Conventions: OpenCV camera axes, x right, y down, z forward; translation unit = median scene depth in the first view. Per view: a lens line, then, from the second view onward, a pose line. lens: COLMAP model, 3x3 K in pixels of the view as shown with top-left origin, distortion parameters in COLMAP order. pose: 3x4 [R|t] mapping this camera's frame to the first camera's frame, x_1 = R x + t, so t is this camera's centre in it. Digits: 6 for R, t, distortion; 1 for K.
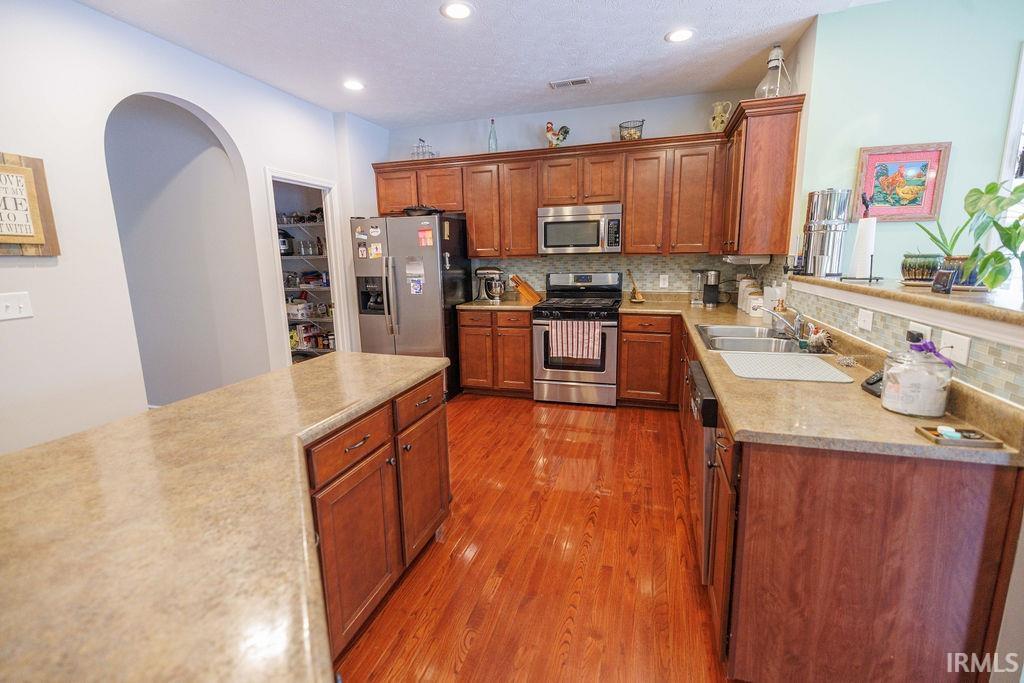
lens RADIAL K [[440.9, 0, 510.6], [0, 440.9, 336.3], [0, 0, 1]] dist [-0.000055, -0.000269]
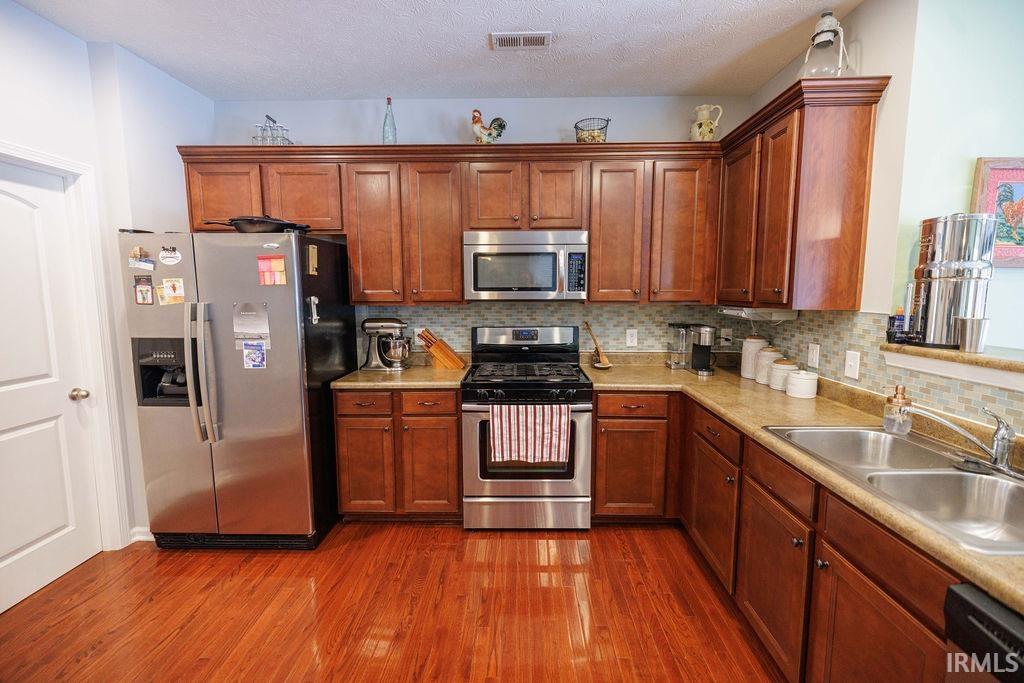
lens RADIAL K [[427.5, 0, 512.5], [0, 427.5, 335.8], [0, 0, 1]] dist [0.001204, 0.000206]
pose [[0.960204, -0.013205, 0.278987, -0.050434], [0.035213, 0.996635, -0.074019, -0.088897], [-0.277071, 0.080897, 0.957438, 0.394737]]
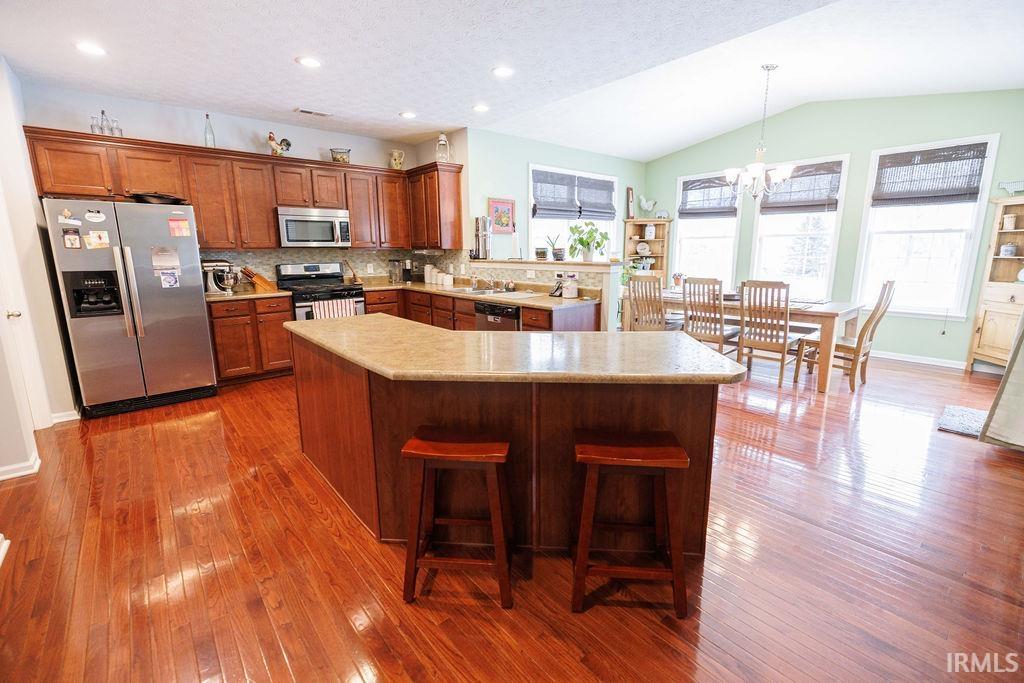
lens RADIAL K [[437.0, 0, 509.3], [0, 437.0, 335.1], [0, 0, 1]] dist [0.002322, -0.000043]
pose [[0.531331, -0.150425, 0.833702, -0.641292], [0.152431, 0.985024, 0.080581, 0.039154], [-0.833338, 0.084267, 0.546303, -0.099501]]
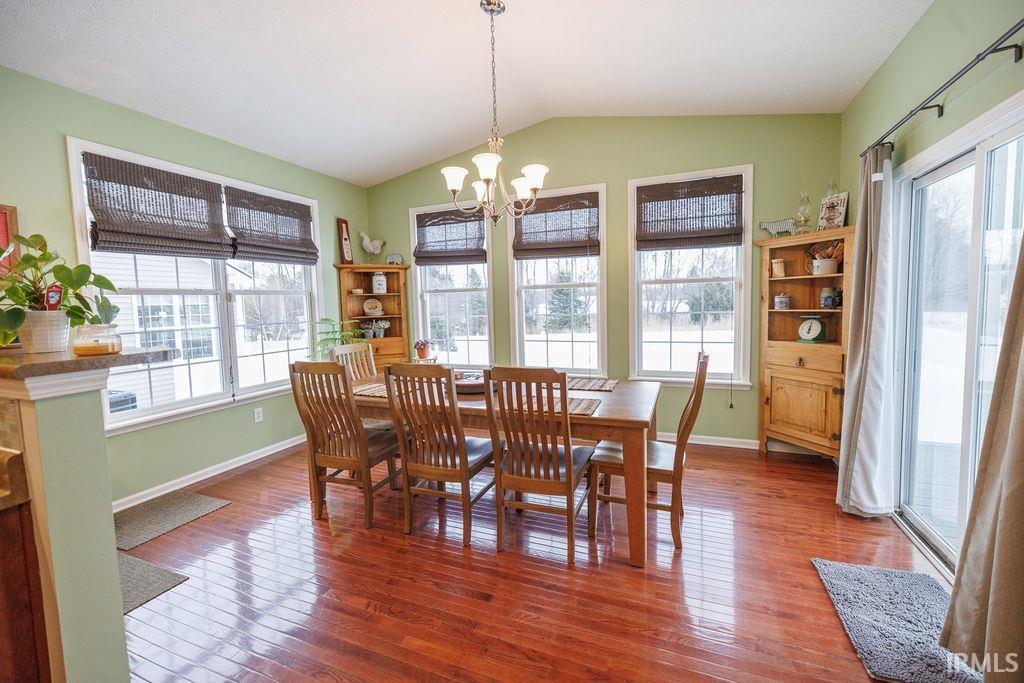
lens RADIAL K [[427.5, 0, 512.5], [0, 427.5, 335.8], [0, 0, 1]] dist [0.001204, 0.000206]
pose [[0.086551, -0.061977, 0.994318, 0.064928], [0.204973, 0.977818, 0.043106, 0.025404], [-0.974933, 0.200077, 0.097334, -0.093894]]
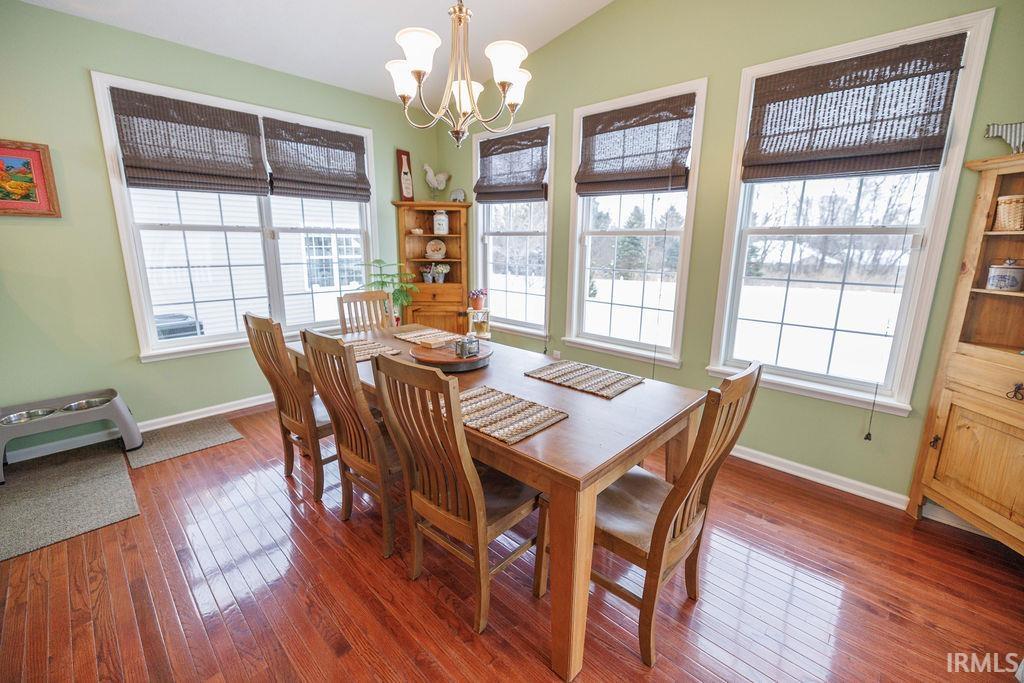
lens RADIAL K [[426.1, 0, 510.0], [0, 426.1, 334.4], [0, 0, 1]] dist [0.001043, -0.000080]
pose [[0.442469, -0.166475, 0.881197, 0.316401], [0.143407, 0.983108, 0.113720, 0.038940], [-0.885243, 0.076053, 0.458868, -0.287774]]
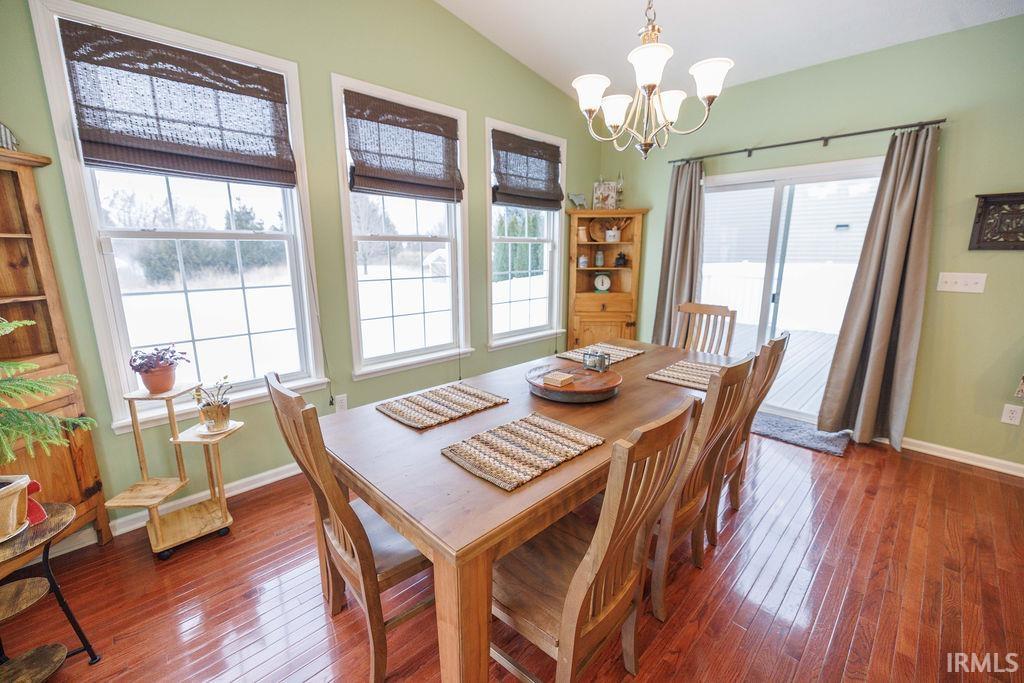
lens RADIAL K [[427.2, 0, 510.8], [0, 427.2, 332.3], [0, 0, 1]] dist [0.001498, 0.000026]
pose [[-0.880680, -0.072125, 0.468189, 0.634226], [0.102799, 0.935691, 0.337512, -0.114410], [-0.462424, 0.345369, -0.816630, 0.498245]]
